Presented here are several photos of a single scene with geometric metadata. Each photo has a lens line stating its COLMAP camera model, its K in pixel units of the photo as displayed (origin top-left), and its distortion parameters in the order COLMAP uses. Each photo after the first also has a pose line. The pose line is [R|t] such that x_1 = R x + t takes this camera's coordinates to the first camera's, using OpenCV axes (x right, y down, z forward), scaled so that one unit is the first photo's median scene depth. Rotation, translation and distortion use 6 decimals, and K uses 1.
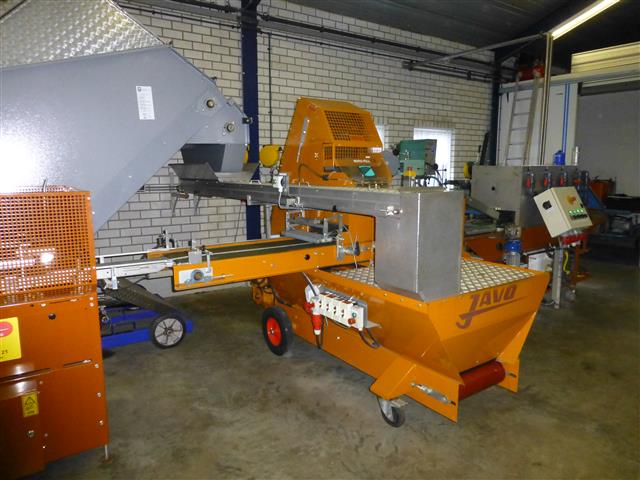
lens RADIAL K [[456.9, 0, 318.7], [0, 456.9, 243.3], [0, 0, 1]] dist [-0.003109, -0.026312]
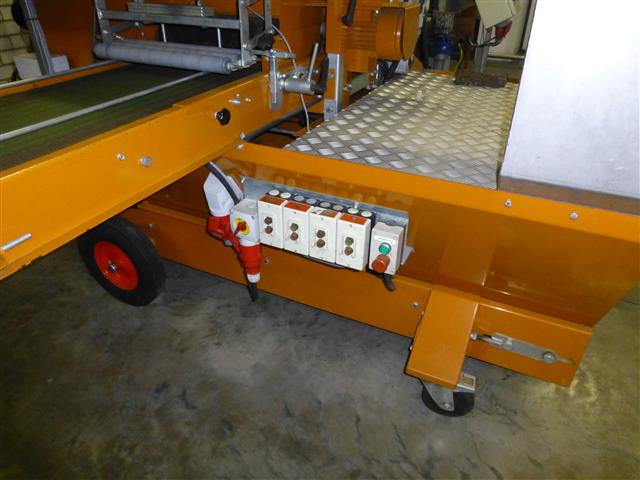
lens RADIAL K [[456.9, 0, 318.9], [0, 456.9, 237.3], [0, 0, 1]] dist [-0.003109, -0.026312]
pose [[0.873260, -0.250792, 0.417757, -0.105323], [0.074633, 0.916097, 0.393950, -0.014909], [-0.481505, -0.312842, 0.818708, 0.497074]]
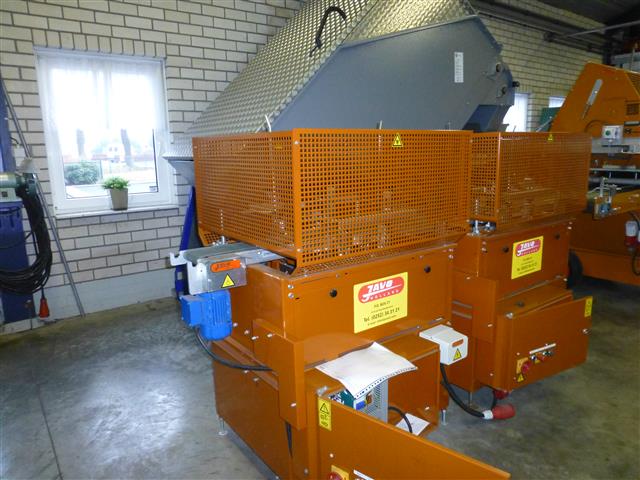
lens RADIAL K [[456.9, 0, 320.5], [0, 456.9, 239.7], [0, 0, 1]] dist [-0.003109, -0.026312]
pose [[0.999371, -0.022875, 0.027108, -0.715211], [0.021918, 0.999144, 0.035079, 0.064744], [-0.027887, -0.034463, 0.999017, -0.116837]]
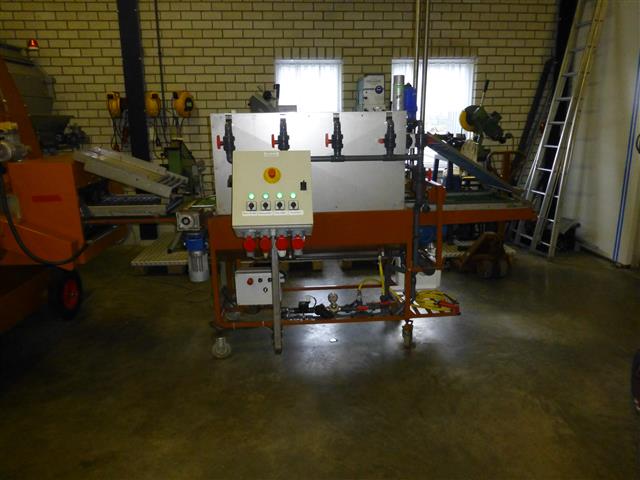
lens RADIAL K [[456.9, 0, 316.6], [0, 456.9, 235.6], [0, 0, 1]] dist [-0.003109, -0.026312]
pose [[0.837994, 0.133451, -0.529109, 1.034842], [-0.085841, 0.989801, 0.113692, -0.102386], [0.538885, -0.049854, 0.840903, 0.641816]]
